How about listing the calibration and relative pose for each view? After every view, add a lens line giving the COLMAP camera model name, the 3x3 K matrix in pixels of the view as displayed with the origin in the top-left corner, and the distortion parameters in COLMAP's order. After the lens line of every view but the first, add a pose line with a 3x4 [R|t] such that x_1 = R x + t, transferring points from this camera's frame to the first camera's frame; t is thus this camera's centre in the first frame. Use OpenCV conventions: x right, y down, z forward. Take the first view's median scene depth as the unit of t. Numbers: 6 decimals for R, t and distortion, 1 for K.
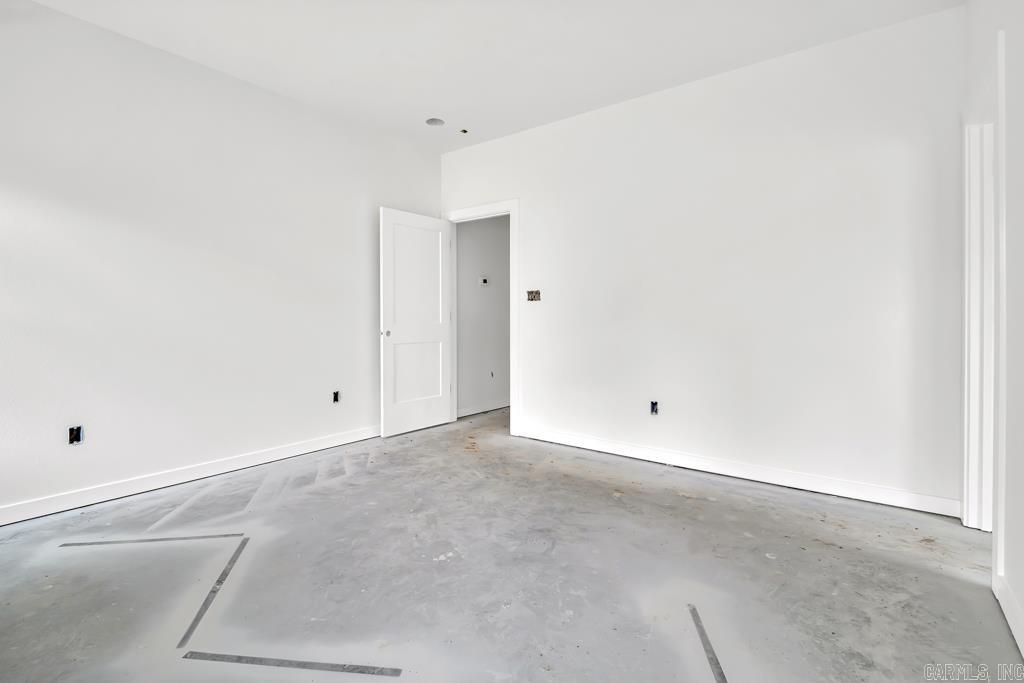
lens RADIAL K [[465.6, 0, 516.0], [0, 465.6, 332.5], [0, 0, 1]] dist [0.001670, -0.000102]
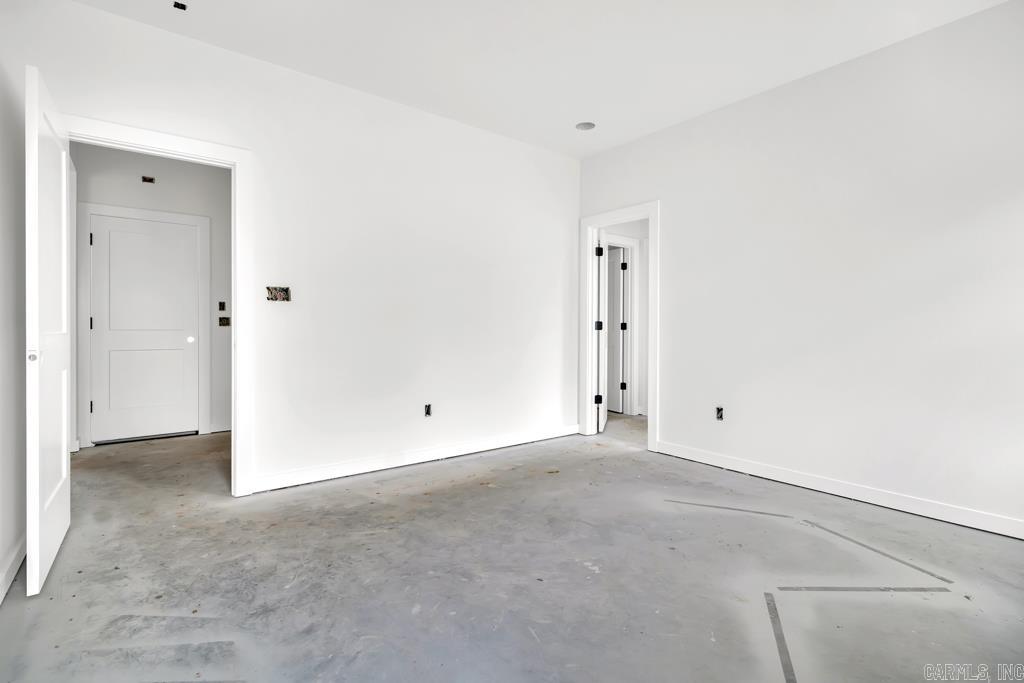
lens RADIAL K [[465.6, 0, 514.8], [0, 465.6, 336.9], [0, 0, 1]] dist [0.001670, -0.000102]
pose [[0.265486, -0.010358, 0.964059, -0.852800], [0.013949, 0.999879, 0.006901, -0.015854], [-0.964014, 0.011615, 0.265598, 0.655658]]
